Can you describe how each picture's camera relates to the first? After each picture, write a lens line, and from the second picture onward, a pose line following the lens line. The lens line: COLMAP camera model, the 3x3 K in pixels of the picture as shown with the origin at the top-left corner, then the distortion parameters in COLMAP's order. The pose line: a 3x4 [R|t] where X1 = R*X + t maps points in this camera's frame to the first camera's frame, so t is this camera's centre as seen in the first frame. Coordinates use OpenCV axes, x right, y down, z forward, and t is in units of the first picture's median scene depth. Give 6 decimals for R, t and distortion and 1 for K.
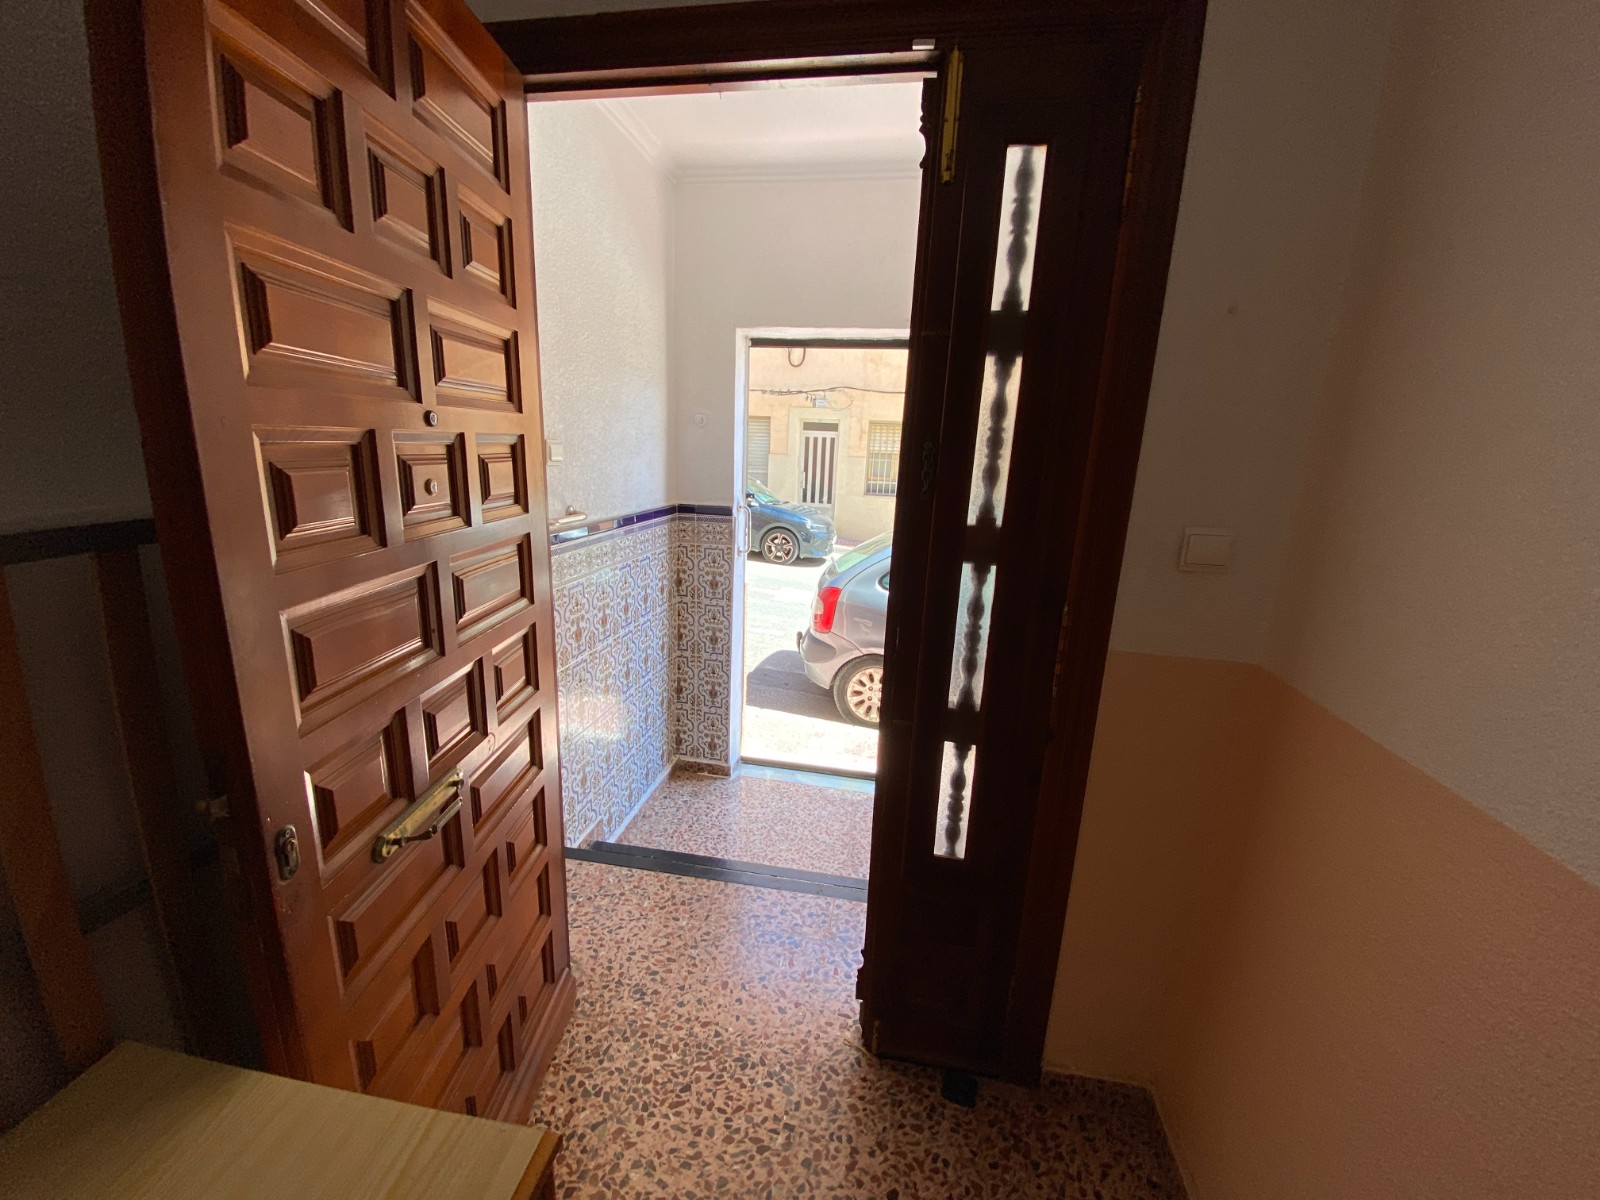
lens RADIAL K [[618.7, 0, 800.0], [0, 618.7, 600.0], [0, 0, 1]] dist [-0.002815, -0.010727]
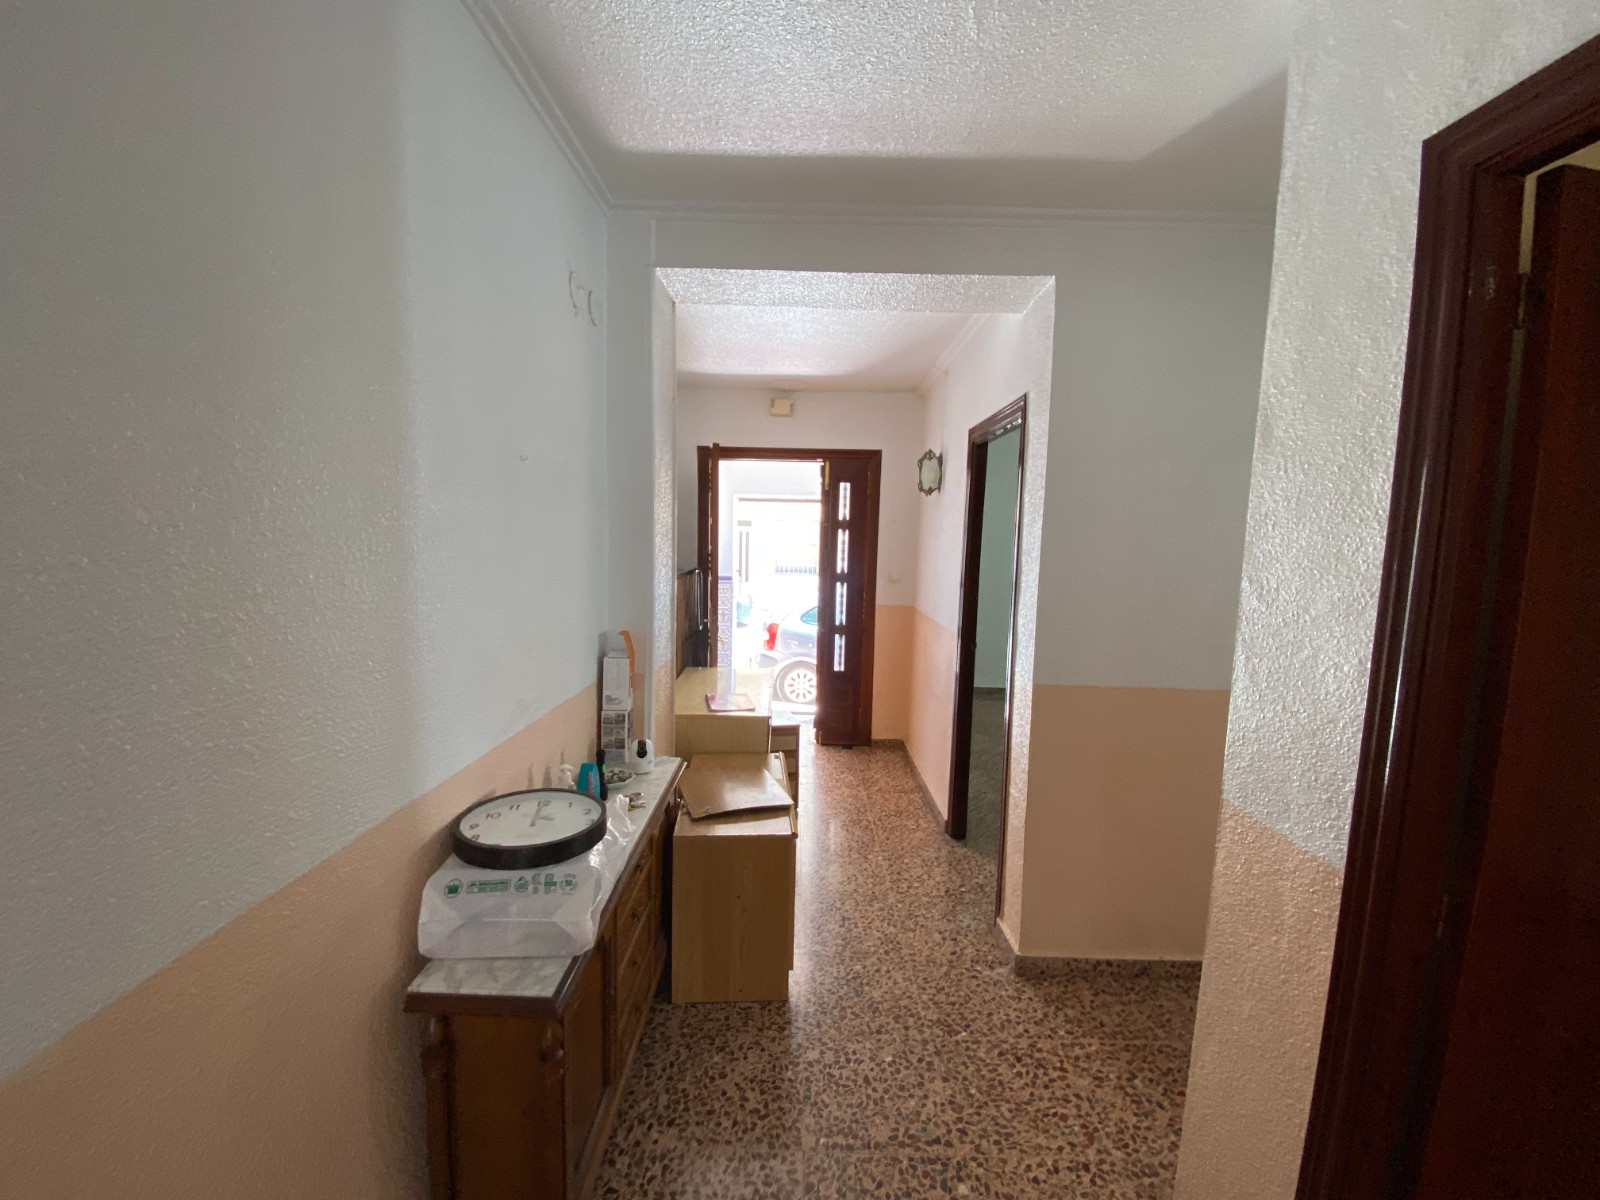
lens RADIAL K [[618.7, 0, 800.0], [0, 618.7, 600.0], [0, 0, 1]] dist [-0.002815, -0.010727]
pose [[0.985848, -0.032139, 0.164531, -0.517320], [0.053776, 0.990212, -0.128794, 0.460535], [-0.158781, 0.135819, 0.977927, -2.343193]]
